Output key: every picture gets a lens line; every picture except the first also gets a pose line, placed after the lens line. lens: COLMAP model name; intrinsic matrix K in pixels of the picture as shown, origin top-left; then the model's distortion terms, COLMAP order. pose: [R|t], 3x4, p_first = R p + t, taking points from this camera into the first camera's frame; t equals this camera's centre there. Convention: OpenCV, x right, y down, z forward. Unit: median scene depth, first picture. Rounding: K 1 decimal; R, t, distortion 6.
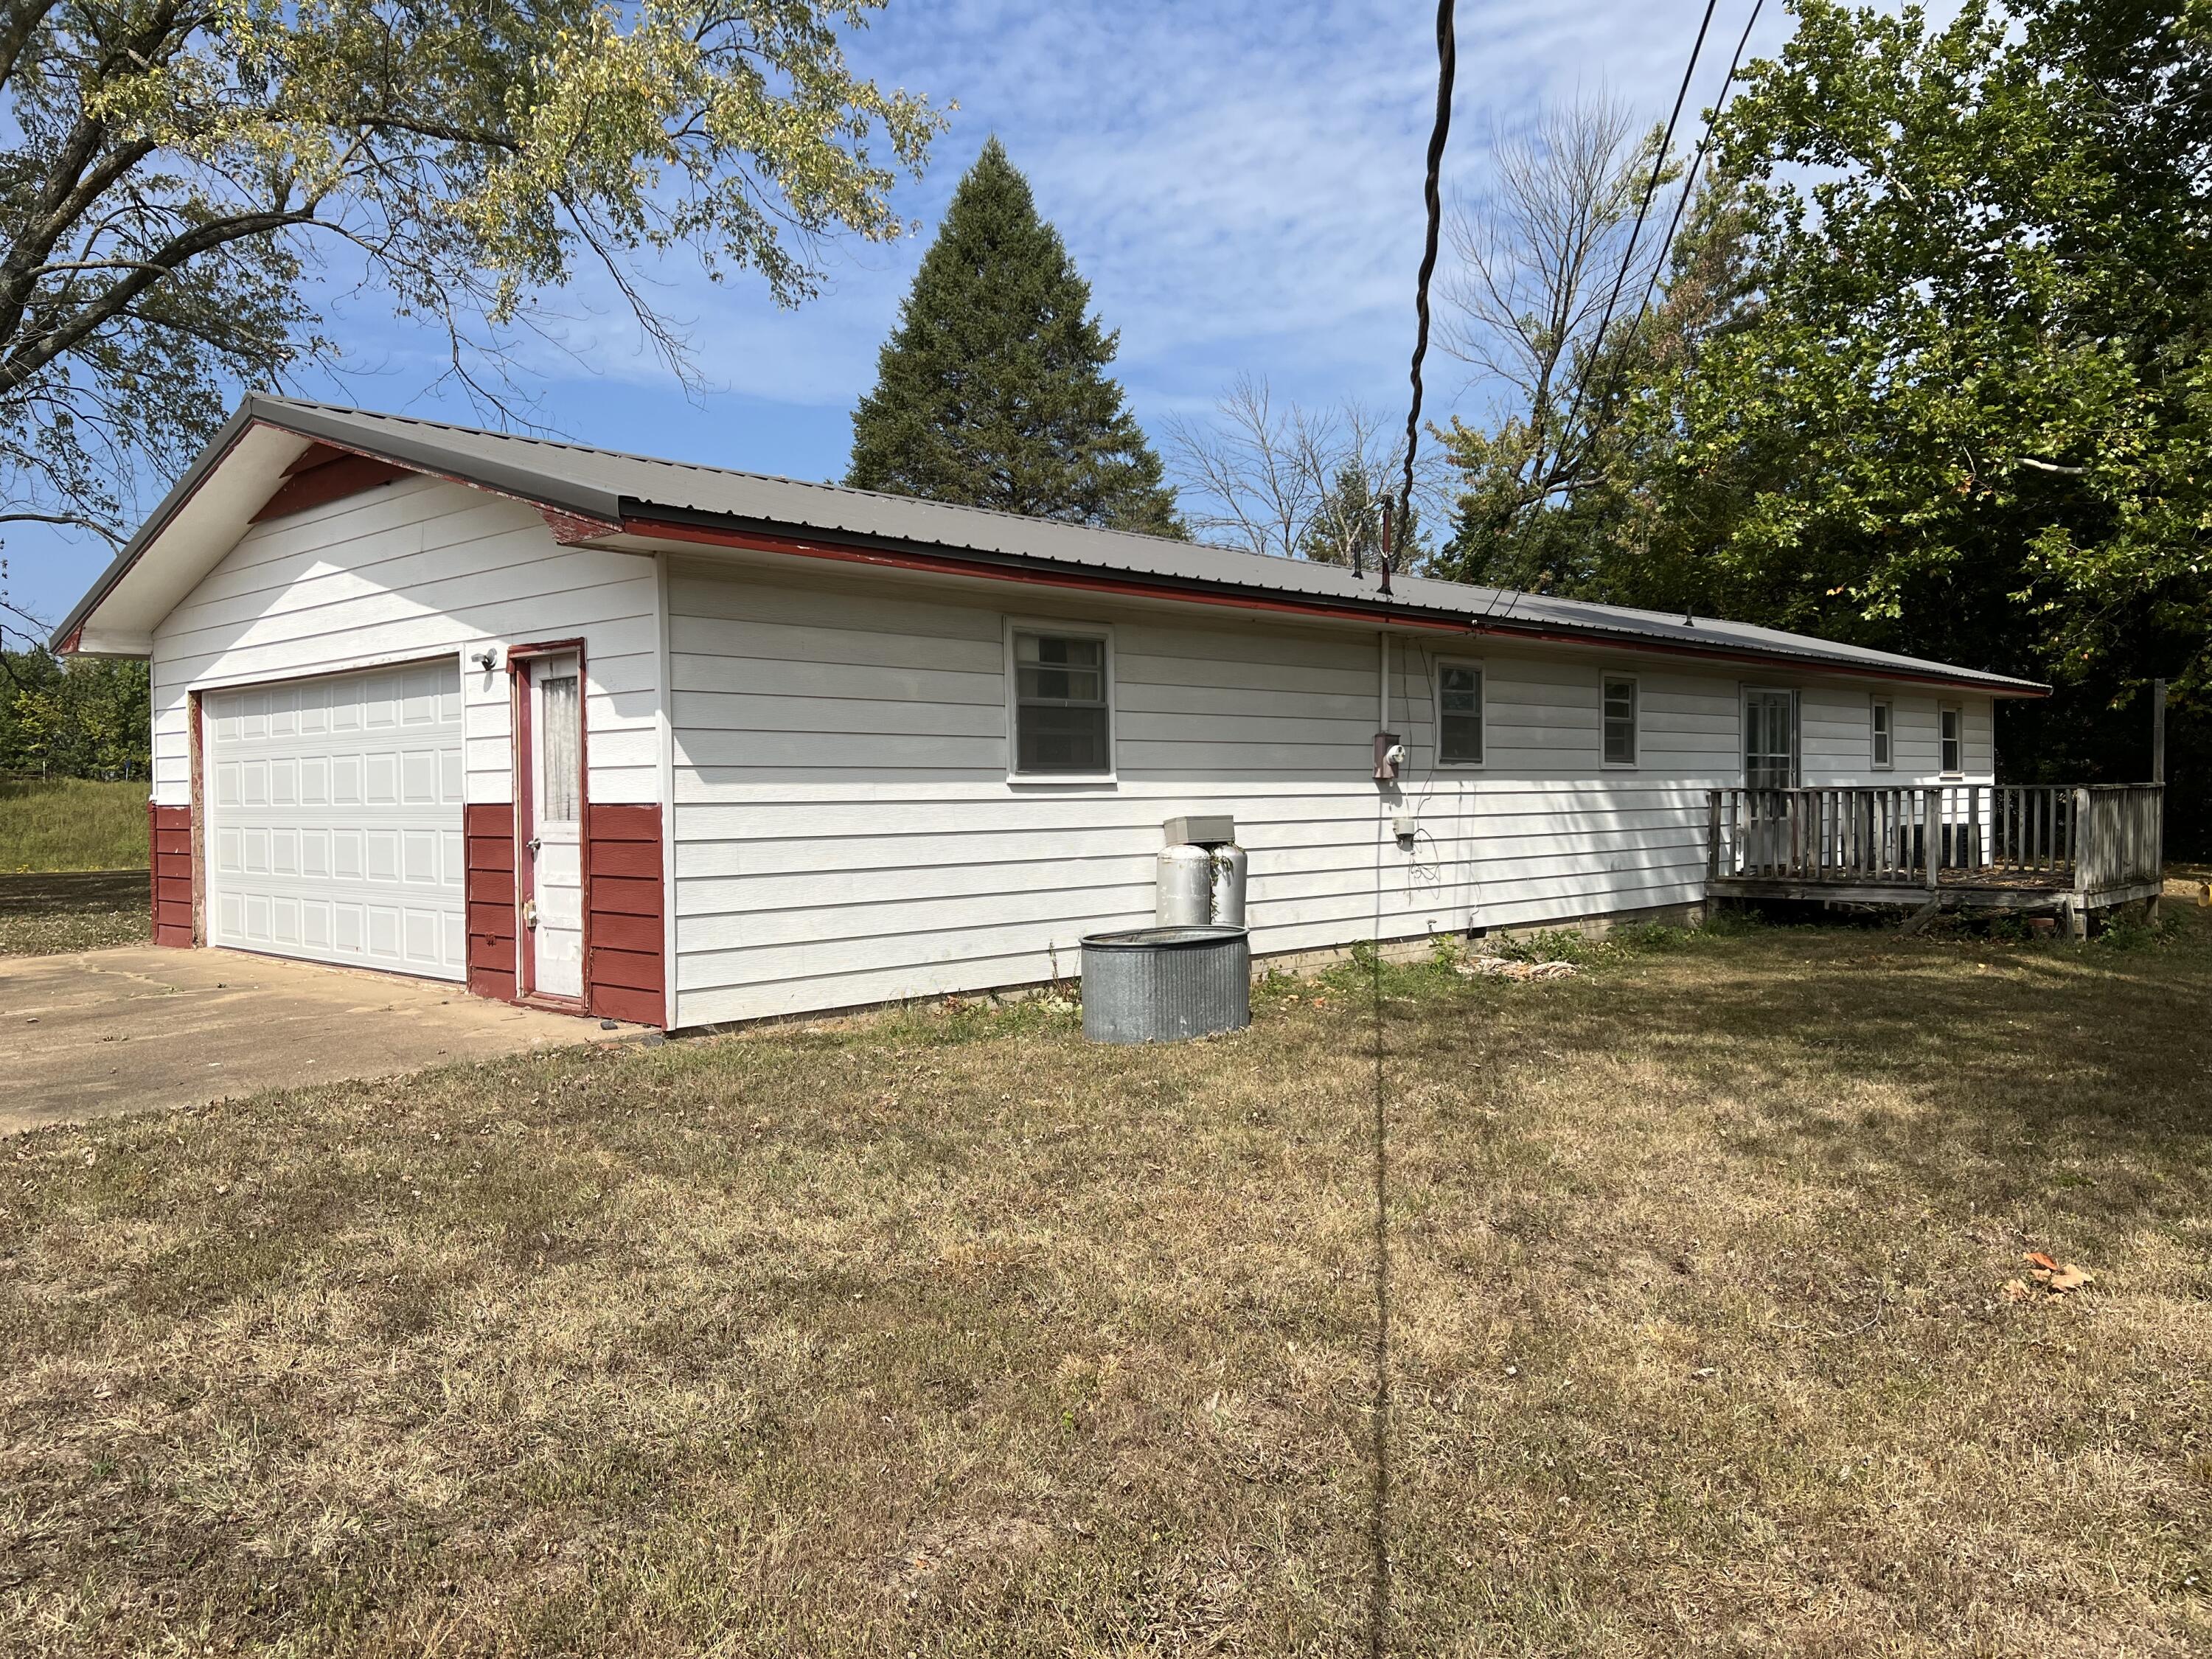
lens RADIAL K [[1676.3, 0, 1088.9], [0, 1676.3, 842.5], [0, 0, 1]] dist [0.071321, -0.070766]
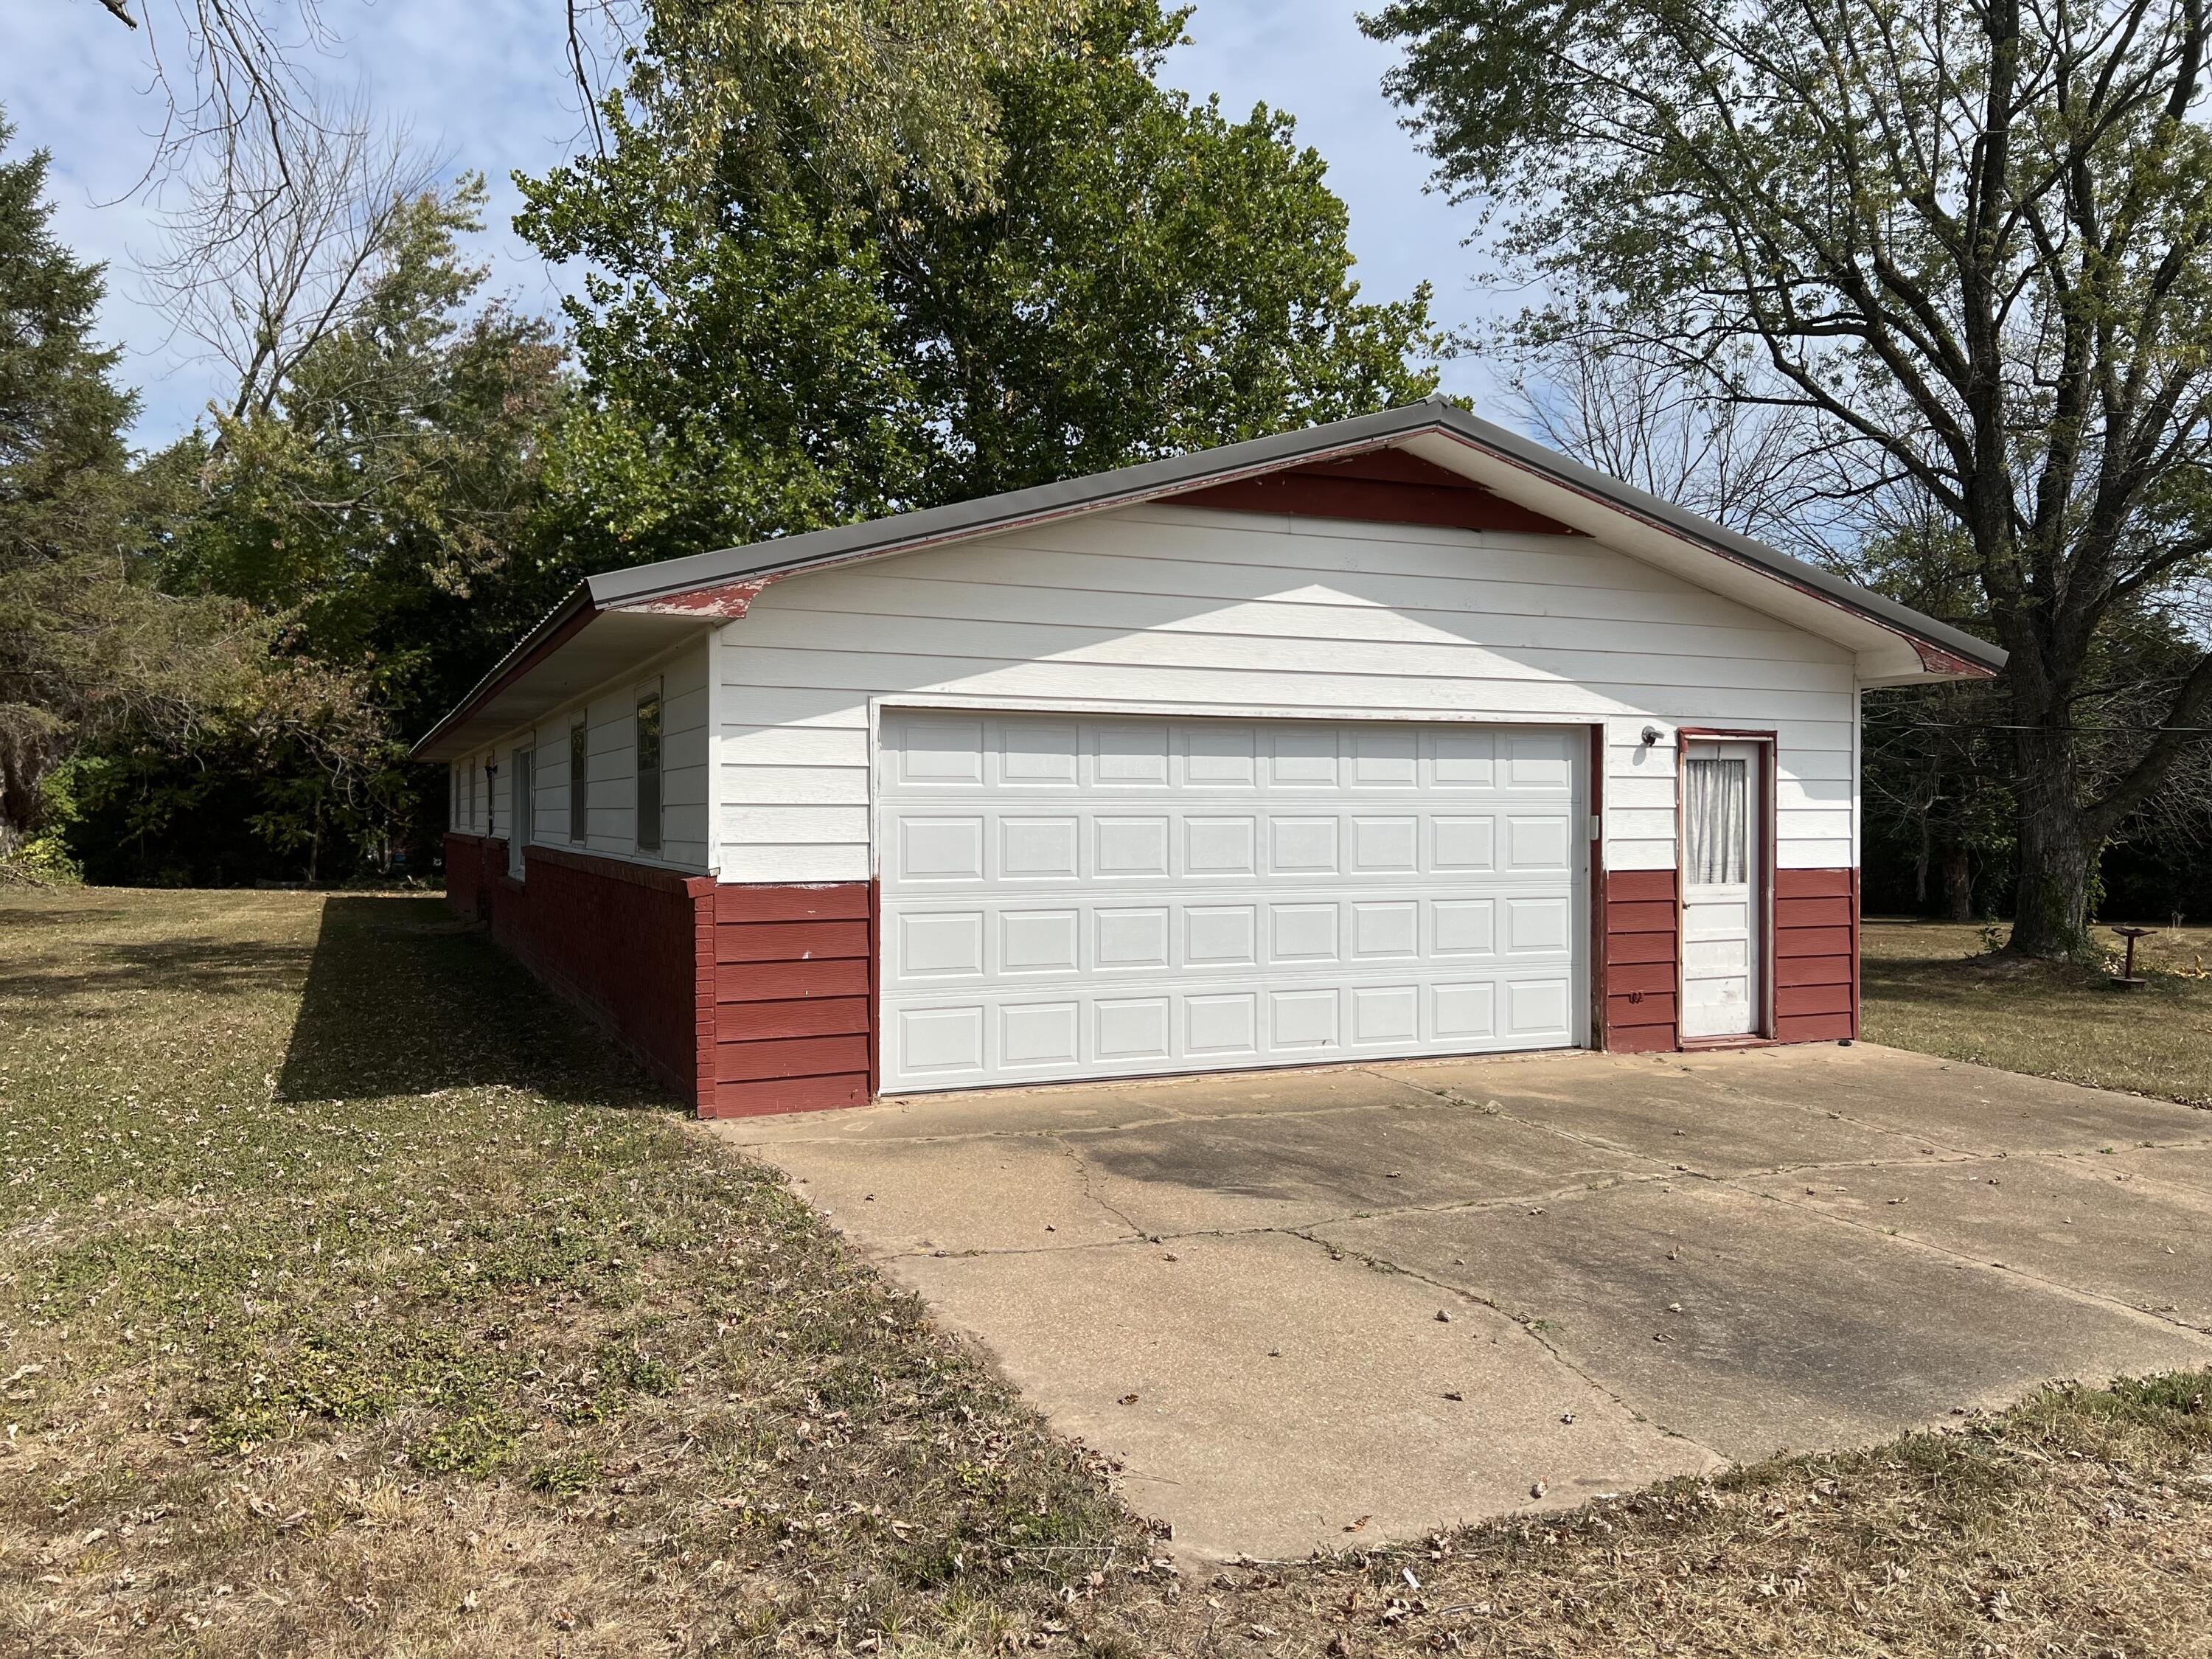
lens RADIAL K [[1676.3, 0, 1088.9], [0, 1676.3, 842.5], [0, 0, 1]] dist [0.071321, -0.070766]
pose [[0.389862, 0.003955, 0.920865, -1.608830], [0.018216, 0.999762, -0.012006, -0.036817], [-0.920693, 0.021456, 0.389697, 0.987227]]
